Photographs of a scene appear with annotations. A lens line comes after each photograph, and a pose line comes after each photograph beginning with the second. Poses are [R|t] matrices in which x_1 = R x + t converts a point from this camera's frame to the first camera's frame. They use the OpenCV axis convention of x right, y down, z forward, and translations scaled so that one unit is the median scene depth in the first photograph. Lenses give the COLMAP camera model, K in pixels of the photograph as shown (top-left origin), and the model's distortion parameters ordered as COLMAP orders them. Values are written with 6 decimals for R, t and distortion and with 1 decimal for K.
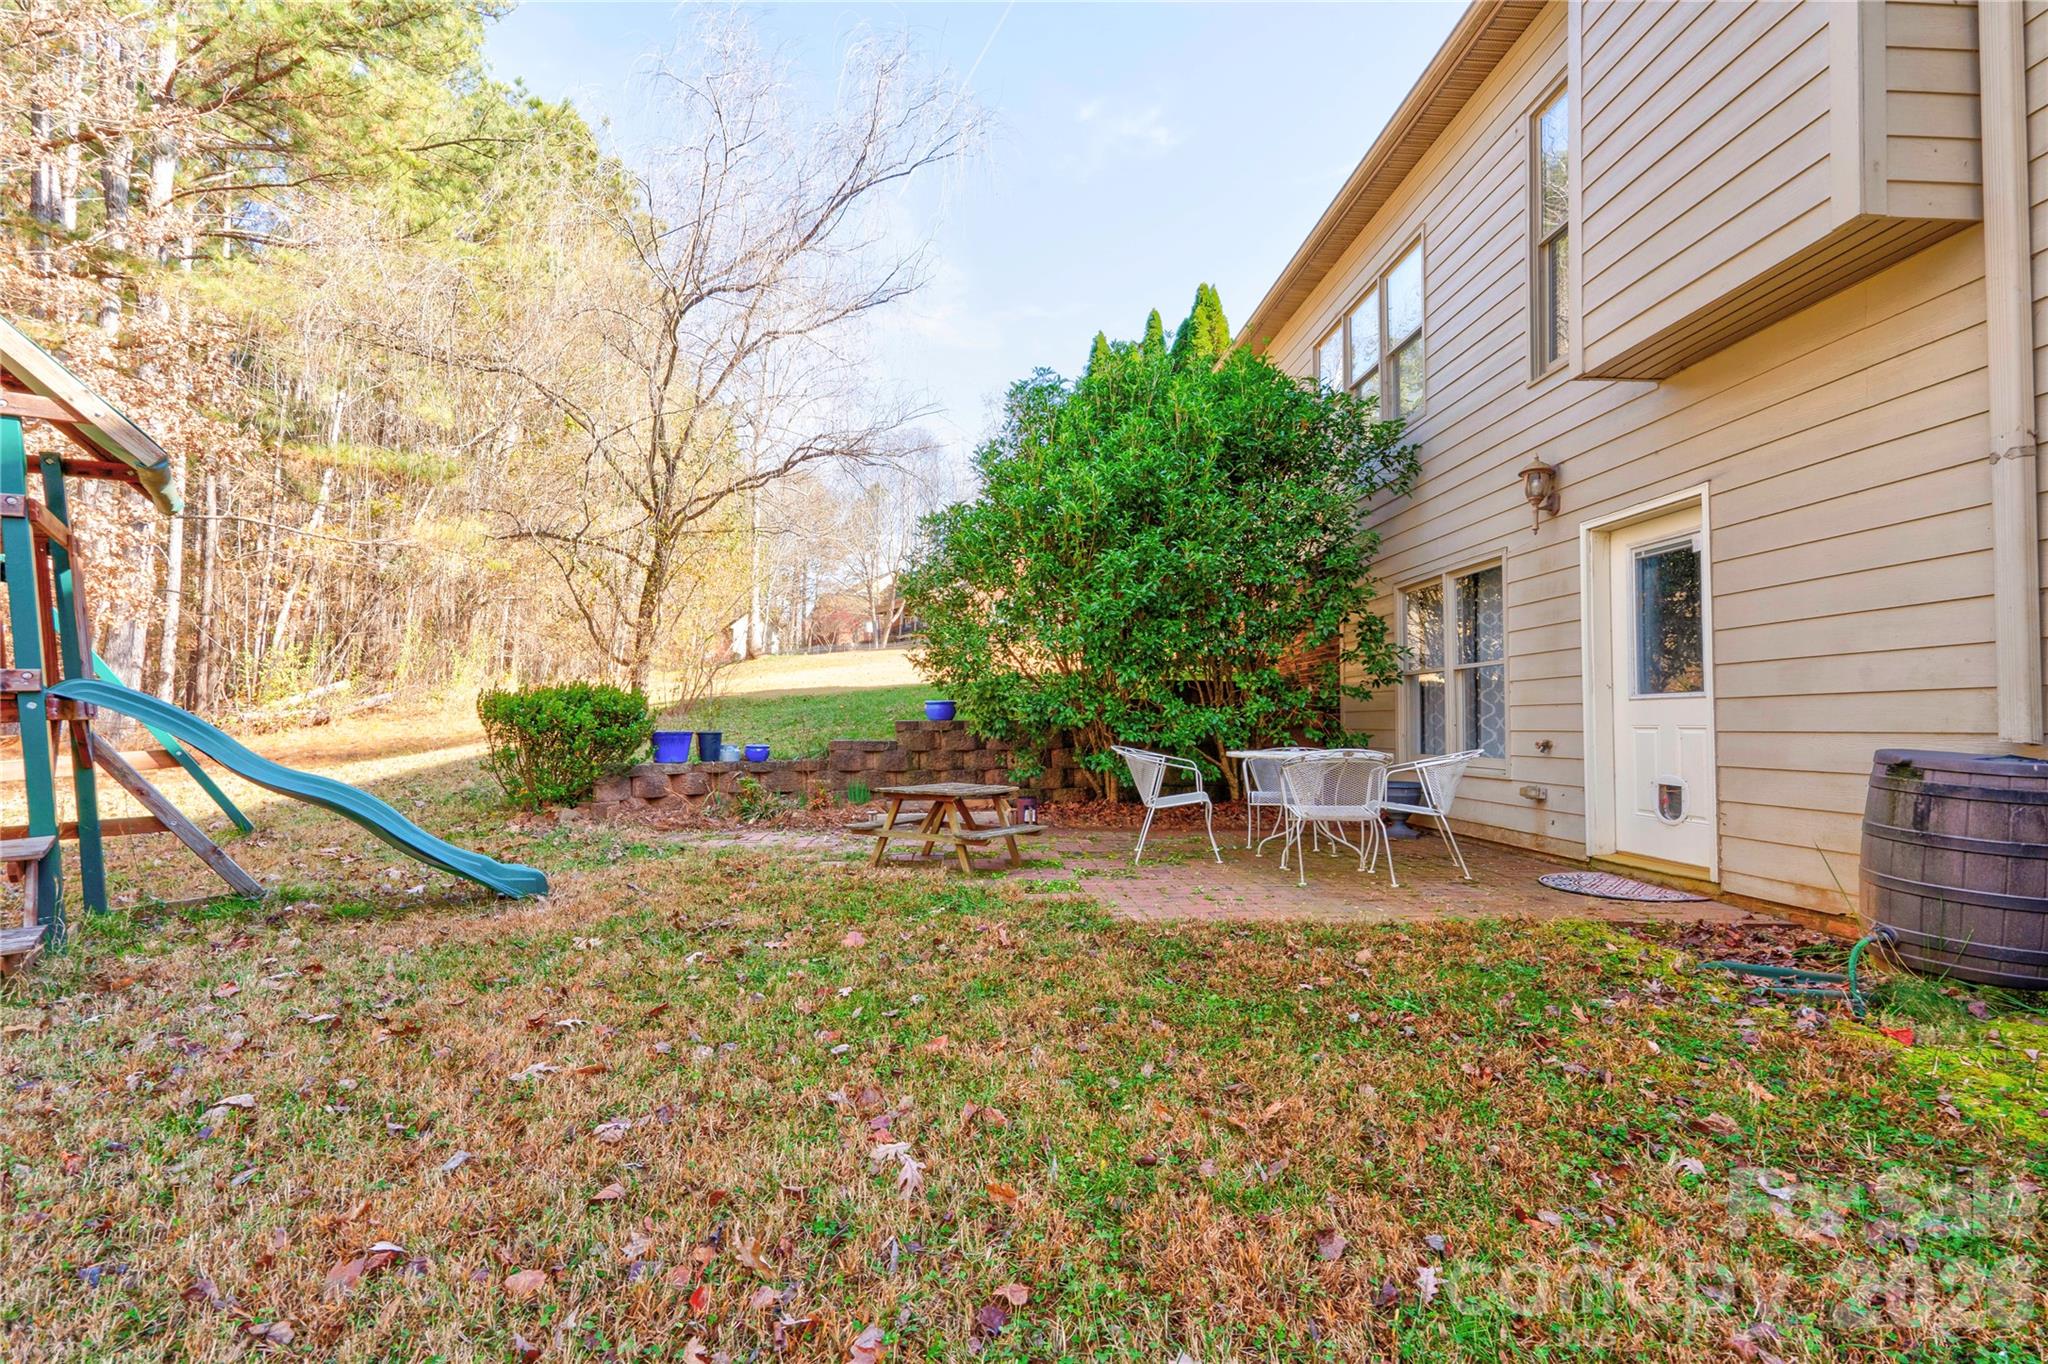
lens RADIAL K [[929.7, 0, 1024.0], [0, 929.7, 682.0], [0, 0, 1]] dist [-0.002795, -0.000188]
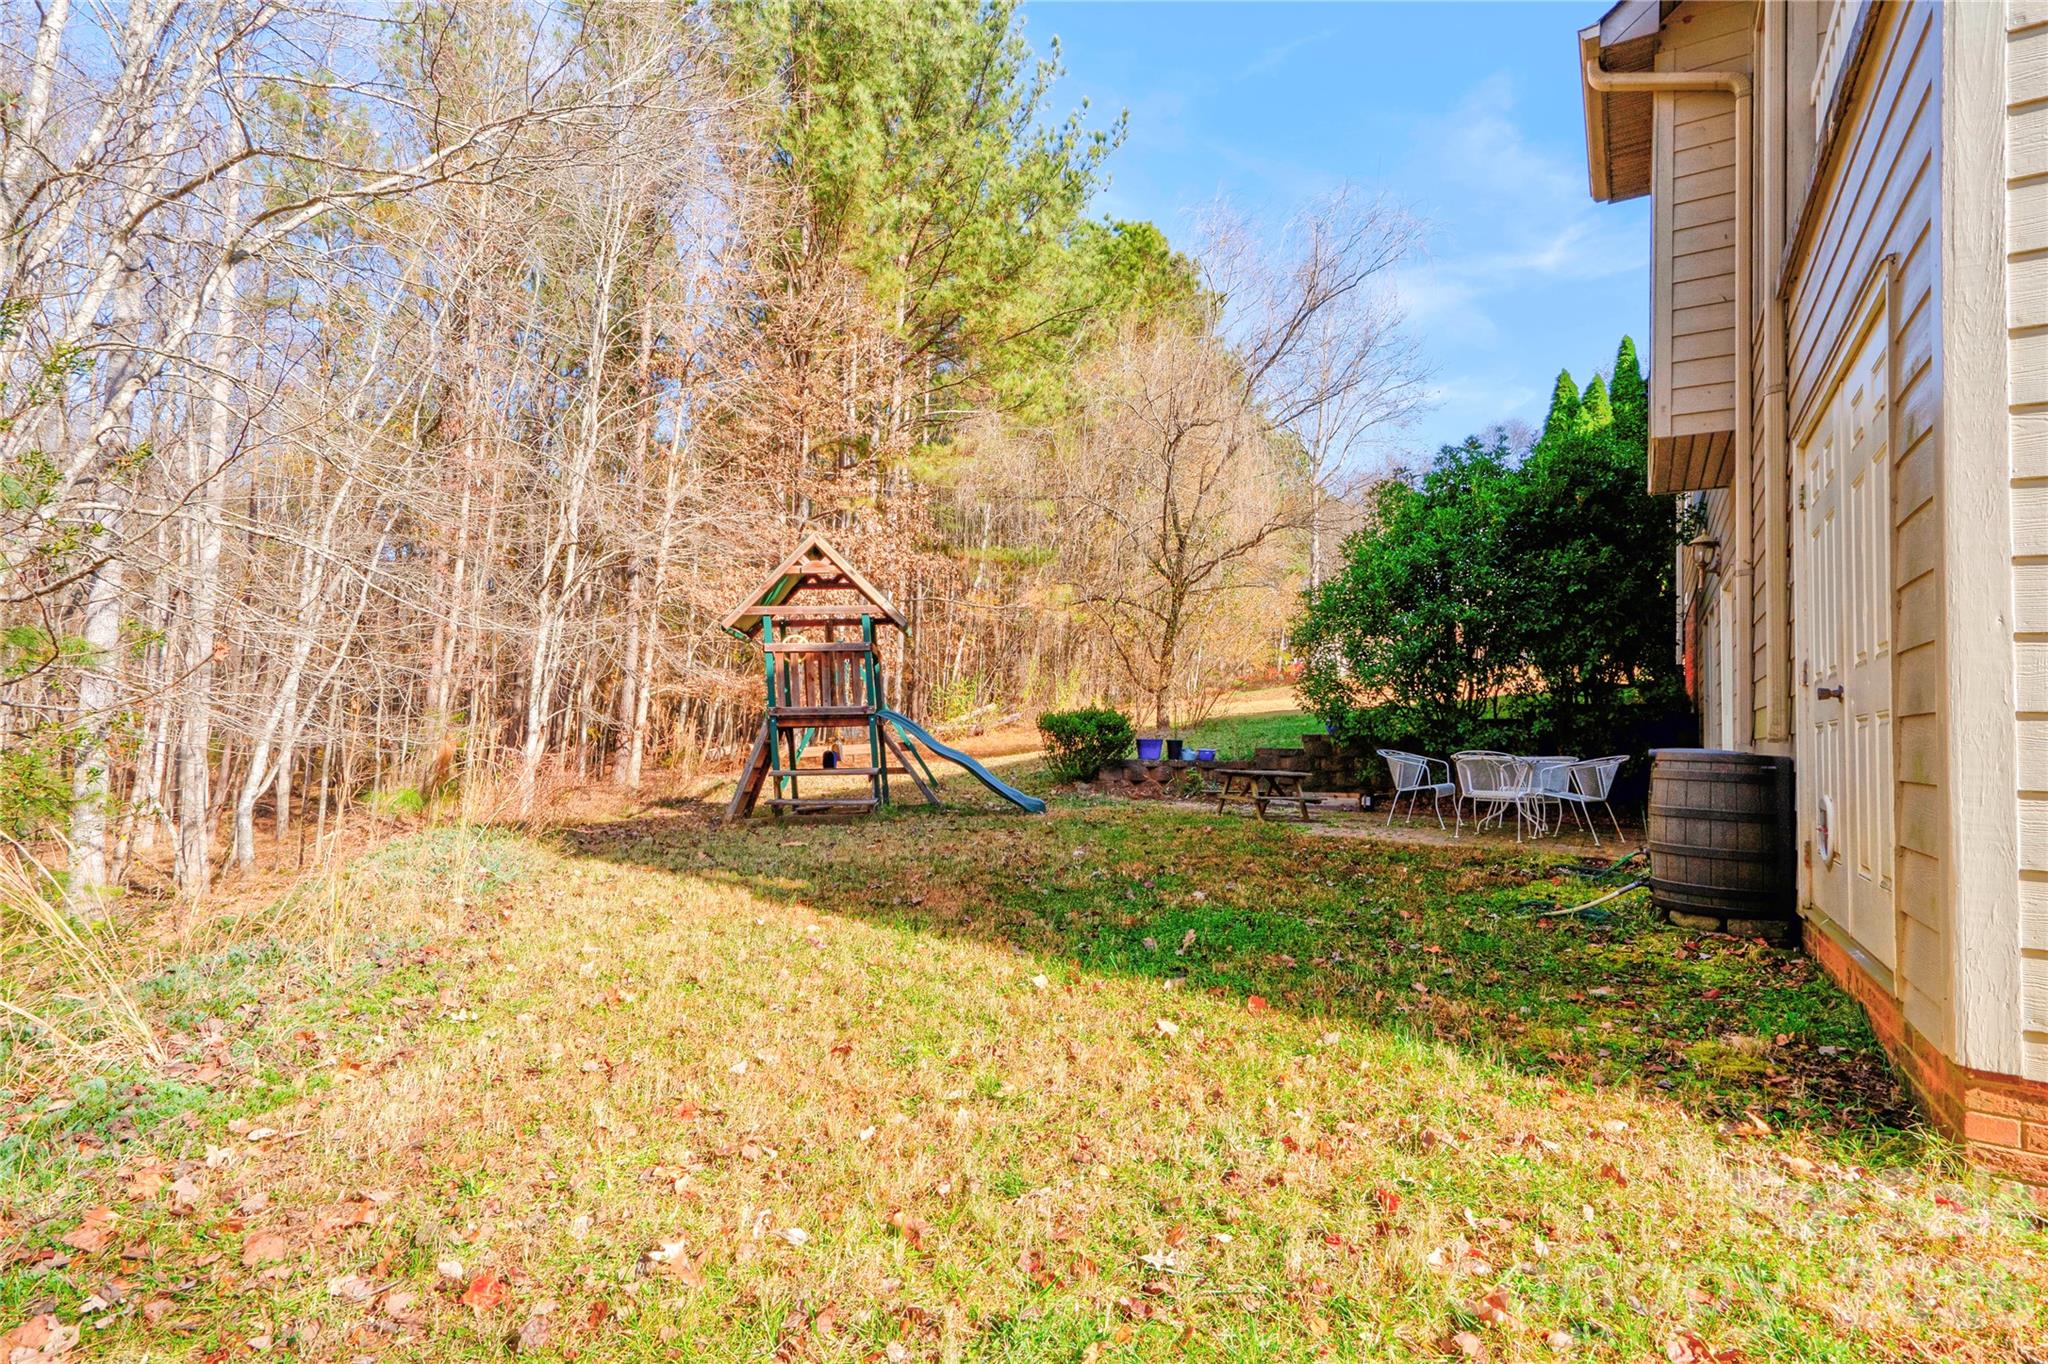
lens RADIAL K [[947.1, 0, 1024.0], [0, 947.1, 682.0], [0, 0, 1]] dist [-0.000085, 0.000000]
pose [[0.820186, -0.017728, -0.571823, 0.306742], [0.006563, 0.999746, -0.021581, -0.007621], [0.572060, 0.013947, 0.820093, -0.355621]]
